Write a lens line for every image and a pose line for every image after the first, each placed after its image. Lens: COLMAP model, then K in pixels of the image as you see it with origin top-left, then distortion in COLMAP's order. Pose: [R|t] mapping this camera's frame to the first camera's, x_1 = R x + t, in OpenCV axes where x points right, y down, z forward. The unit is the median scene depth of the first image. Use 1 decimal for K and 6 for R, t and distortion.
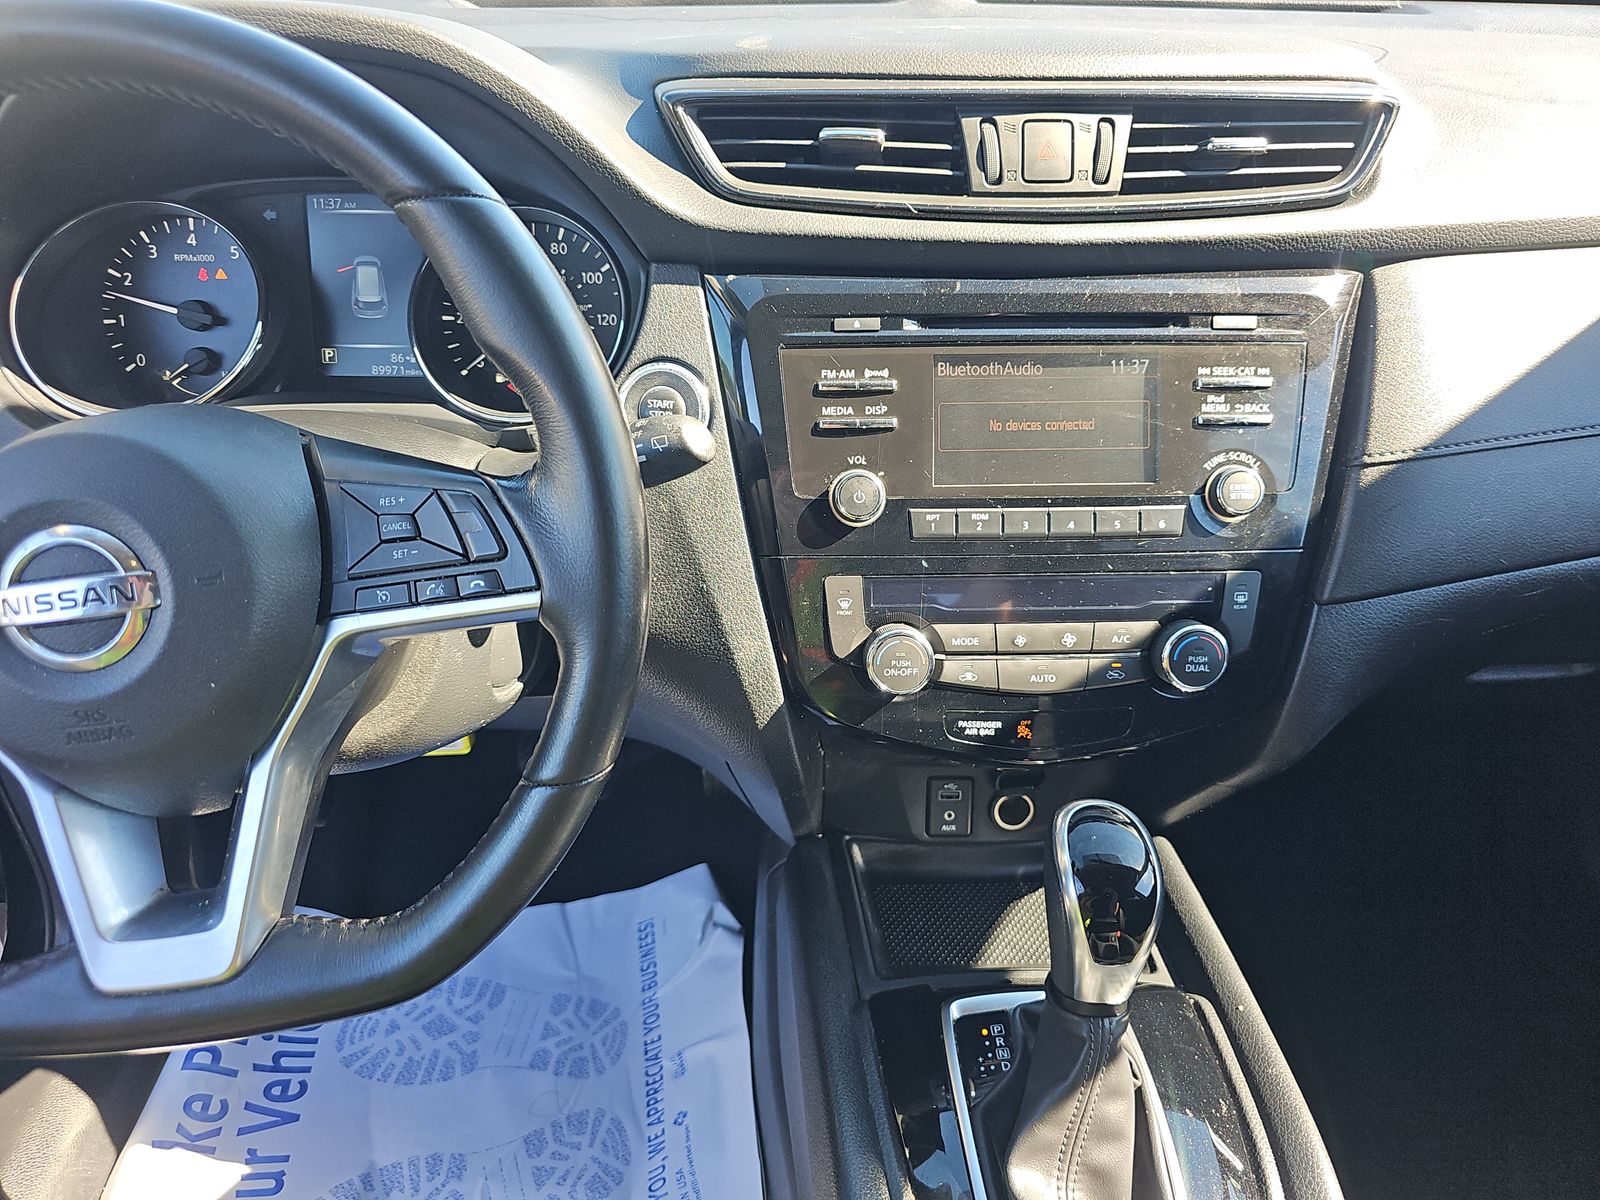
lens RADIAL K [[1169.9, 0, 800.0], [0, 1169.9, 600.0], [0, 0, 1]] dist [0.081433, 0.000860]
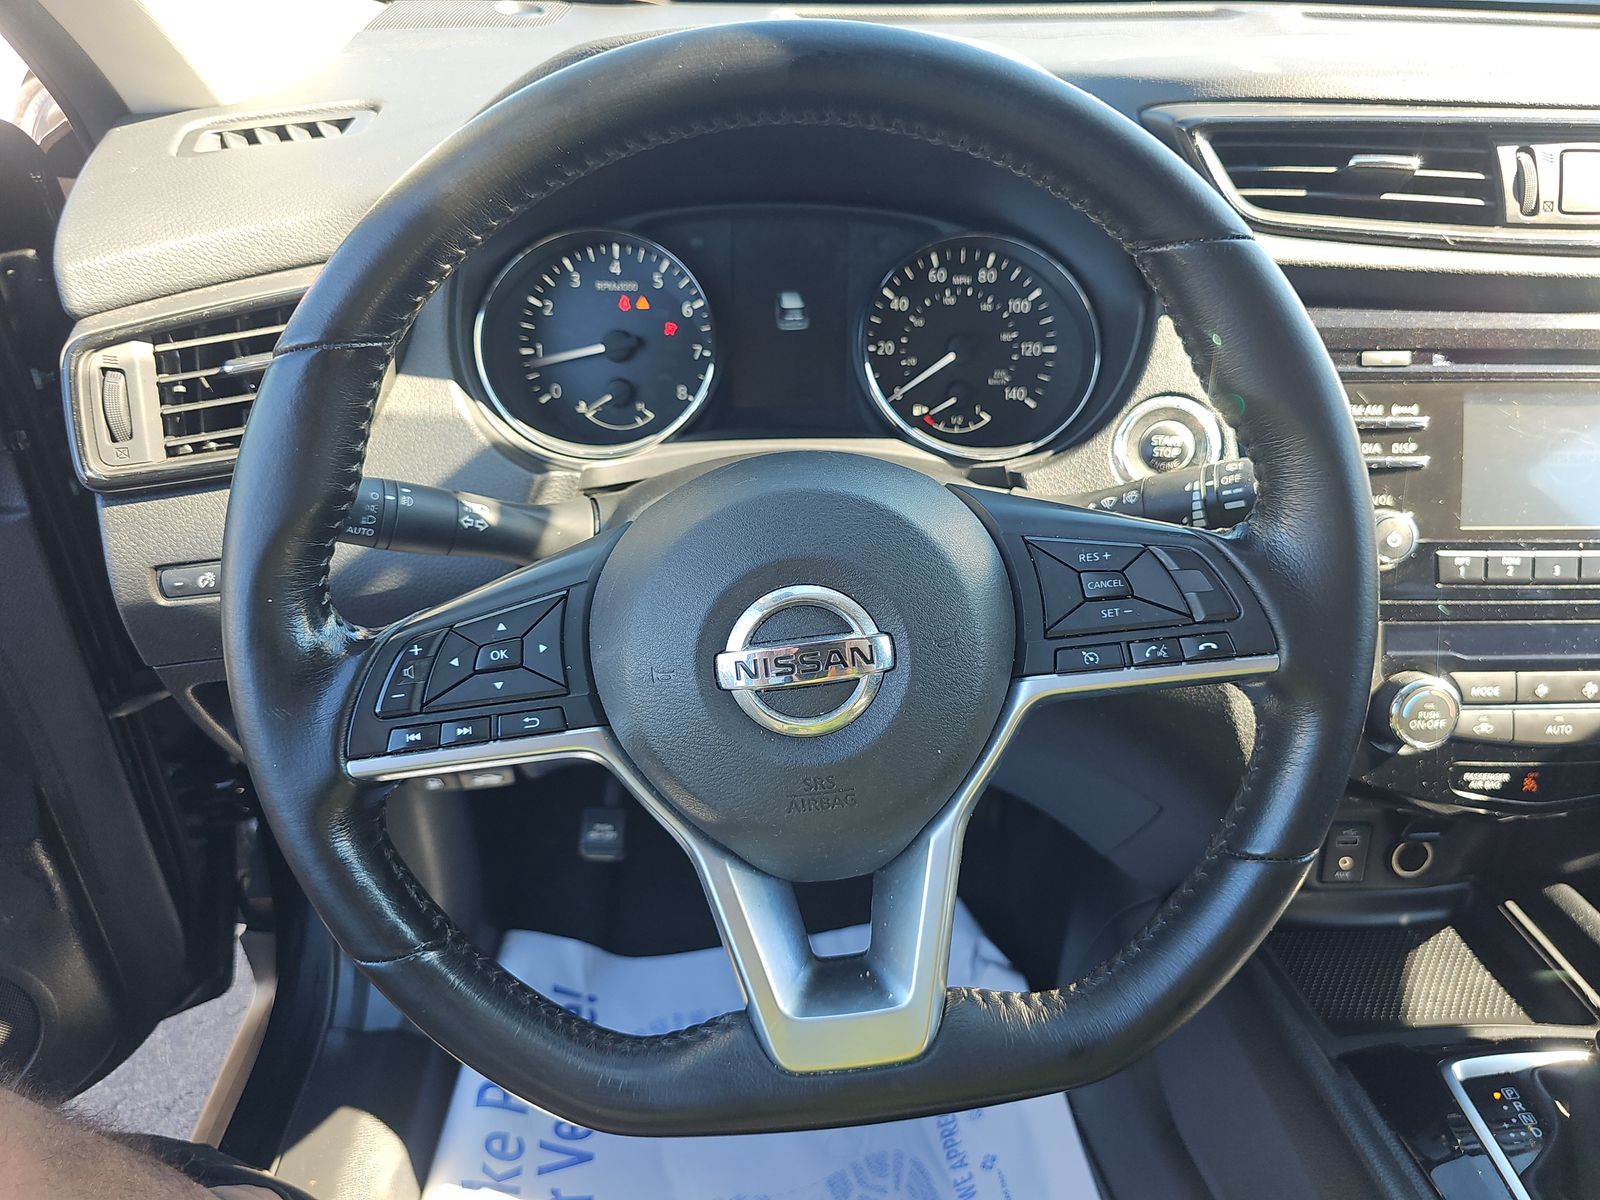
lens RADIAL K [[1160.9, 0, 800.0], [0, 1160.9, 600.0], [0, 0, 1]] dist [0.080520, -0.062898]
pose [[0.999500, 0.005322, 0.031154, -0.447721], [-0.005218, 0.999981, -0.003390, -0.032527], [-0.031172, 0.003226, 0.999509, 0.056401]]
